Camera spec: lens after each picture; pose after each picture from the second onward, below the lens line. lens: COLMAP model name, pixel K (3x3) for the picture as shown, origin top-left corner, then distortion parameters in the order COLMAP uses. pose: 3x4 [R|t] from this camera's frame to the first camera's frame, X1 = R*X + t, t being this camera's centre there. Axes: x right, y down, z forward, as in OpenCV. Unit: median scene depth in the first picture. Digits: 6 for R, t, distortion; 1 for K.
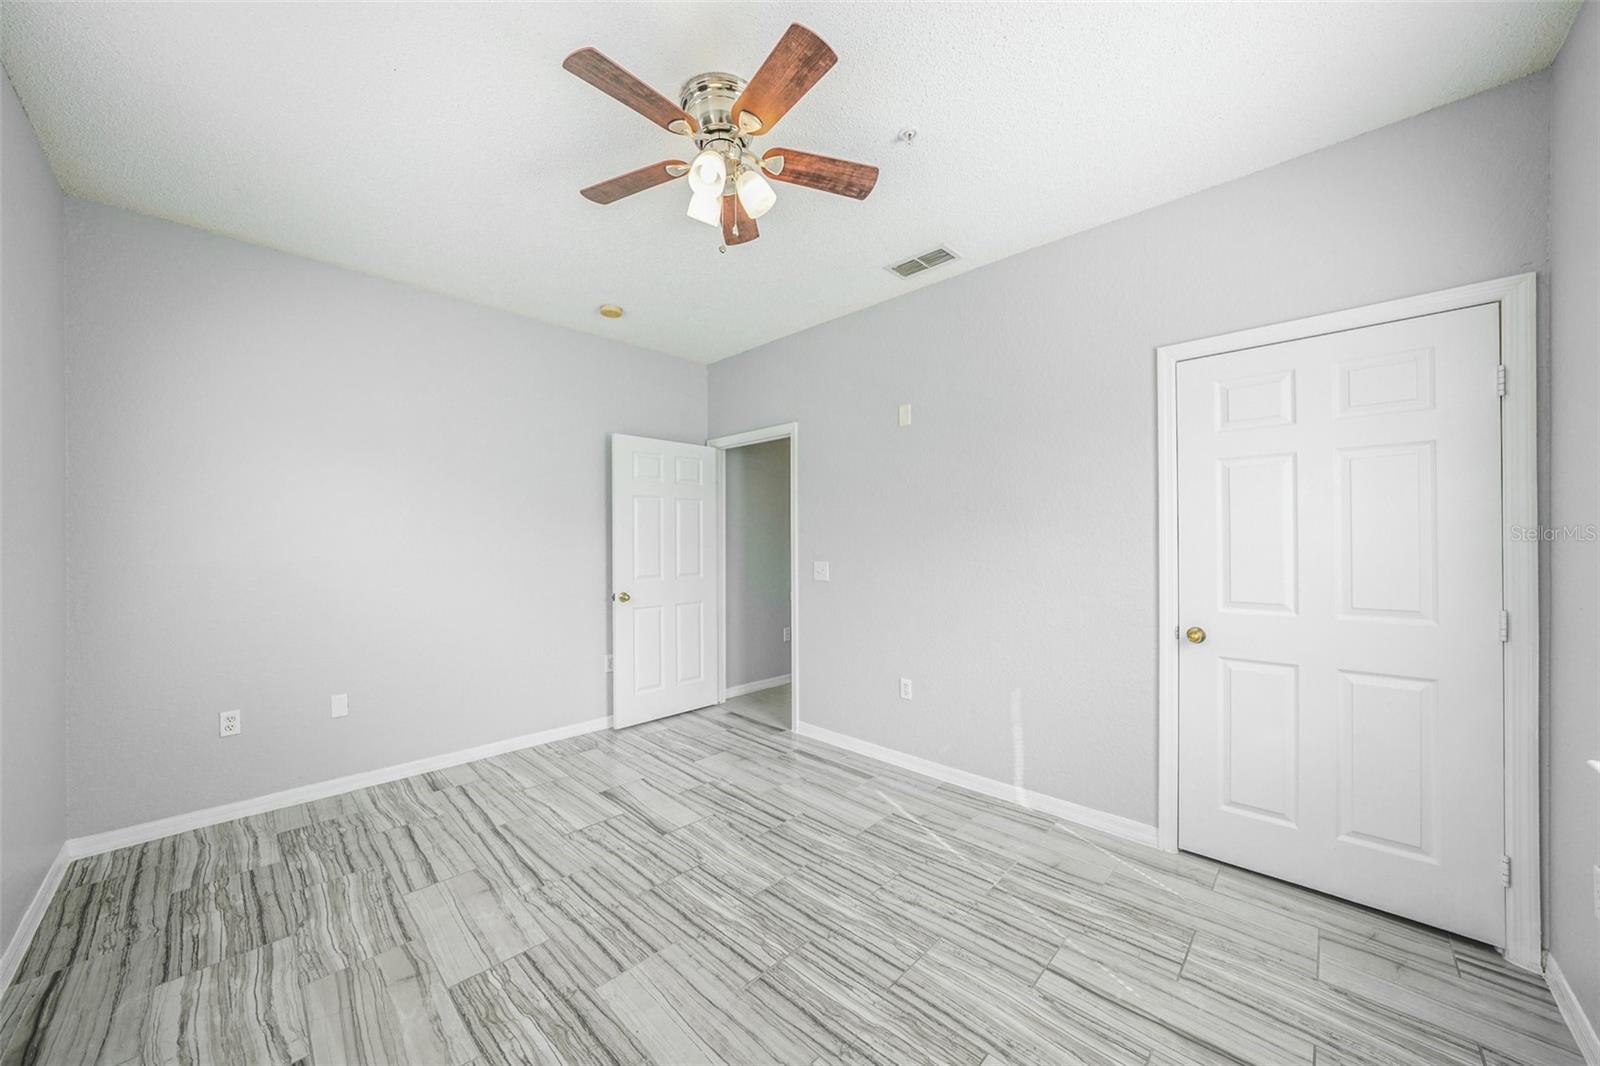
lens RADIAL K [[558.6, 0, 791.7], [0, 558.6, 536.4], [0, 0, 1]] dist [-0.023576, 0.005299]
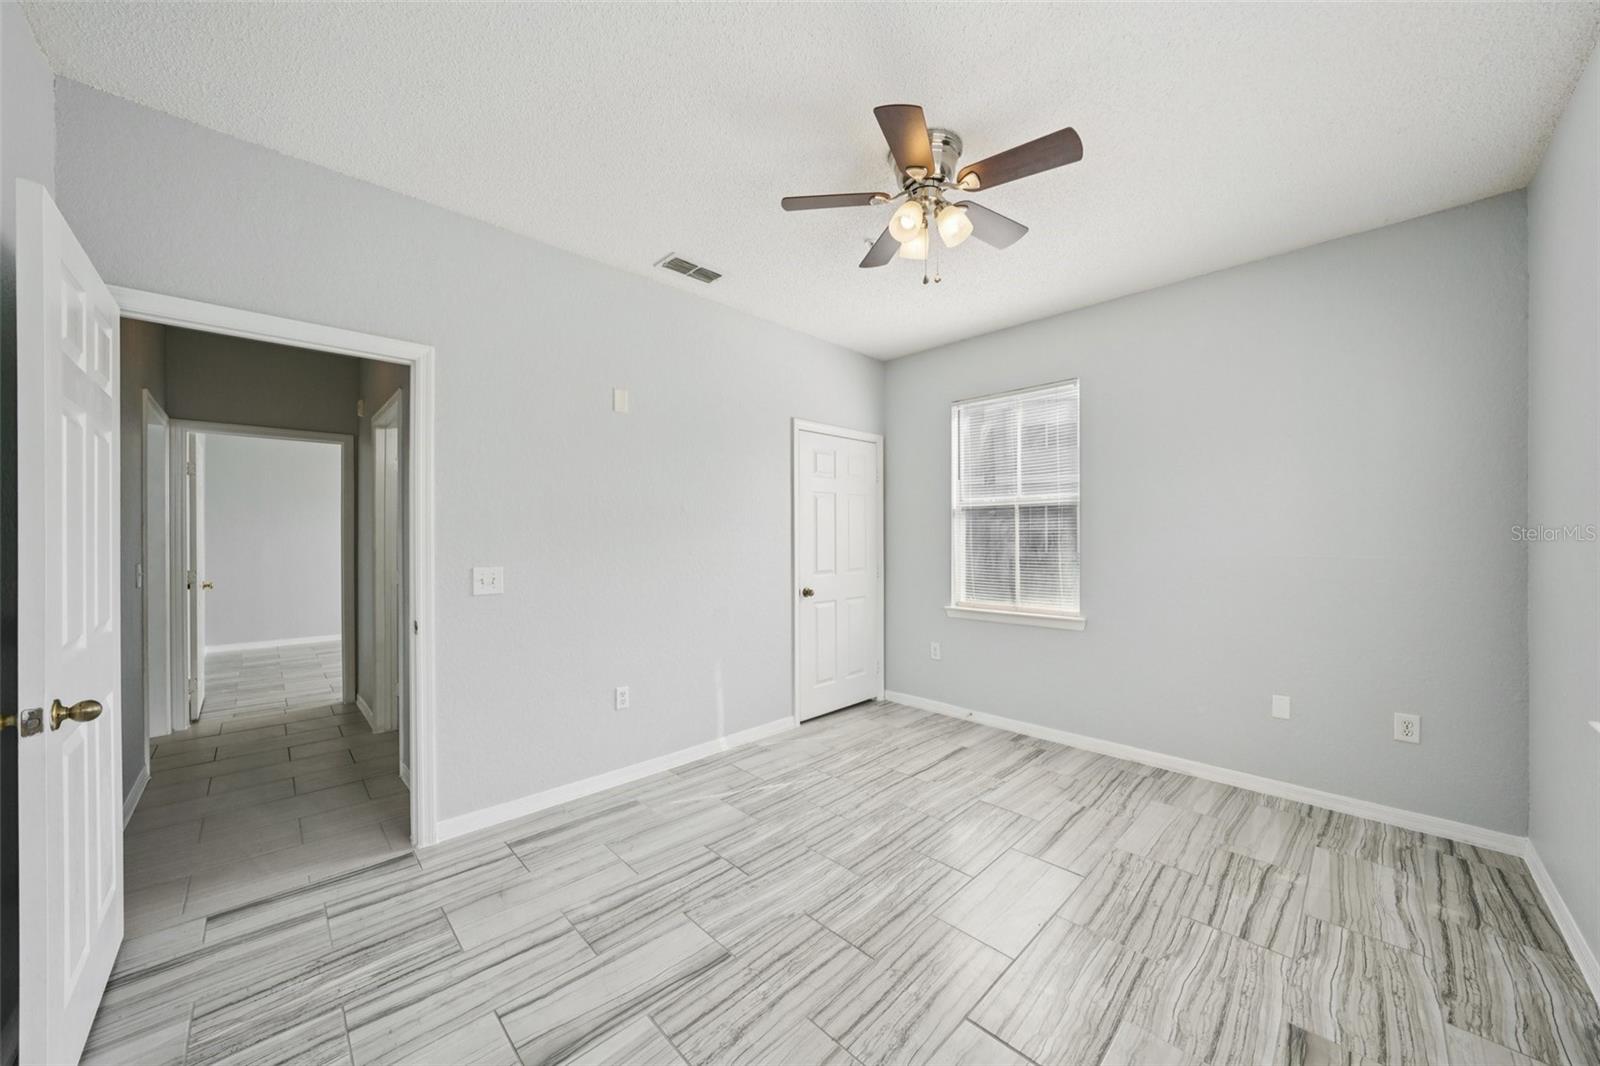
lens RADIAL K [[567.9, 0, 788.7], [0, 567.9, 530.6], [0, 0, 1]] dist [-0.013101, 0.000075]
pose [[0.039137, 0.013628, 0.999141, -1.088470], [-0.008376, 0.999876, -0.013310, 0.011563], [-0.999199, -0.007848, 0.039246, 1.036763]]
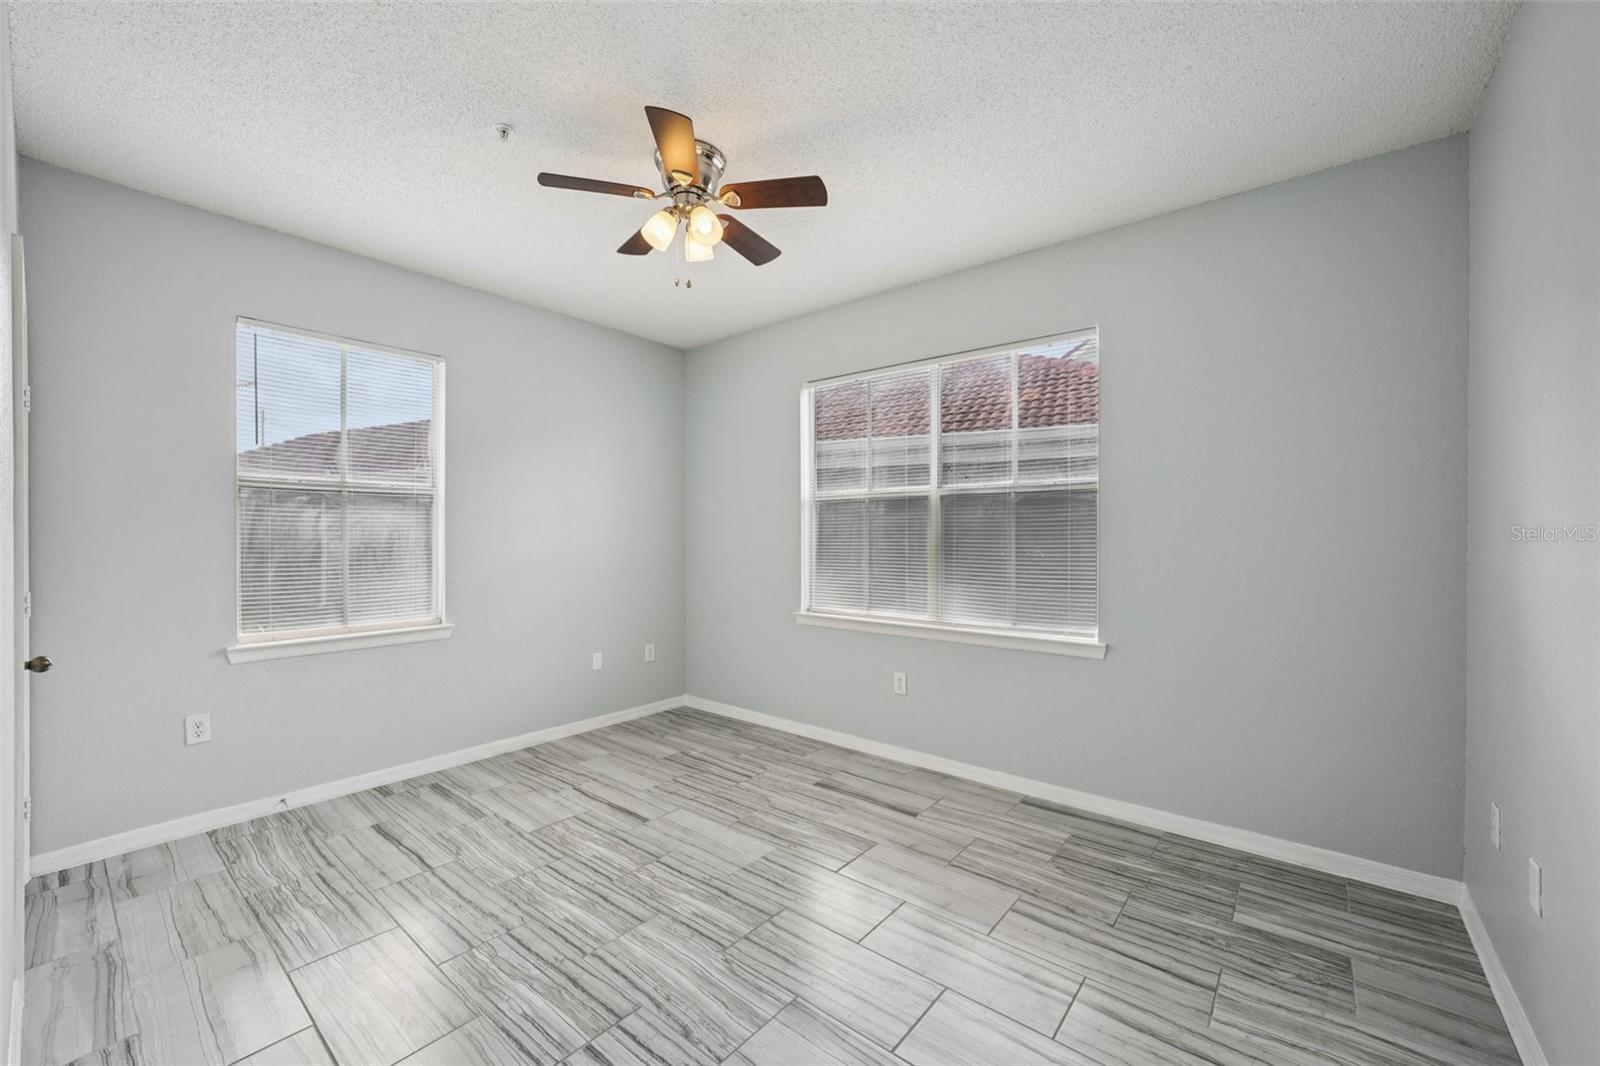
lens RADIAL K [[639.7, 0, 797.7], [0, 639.7, 549.2], [0, 0, 1]] dist [-0.015057, -0.000045]
pose [[-0.996077, -0.000247, -0.088488, -0.196861], [-0.001178, 0.999945, 0.010467, 0.020814], [0.088480, 0.010530, -0.996022, 1.966179]]
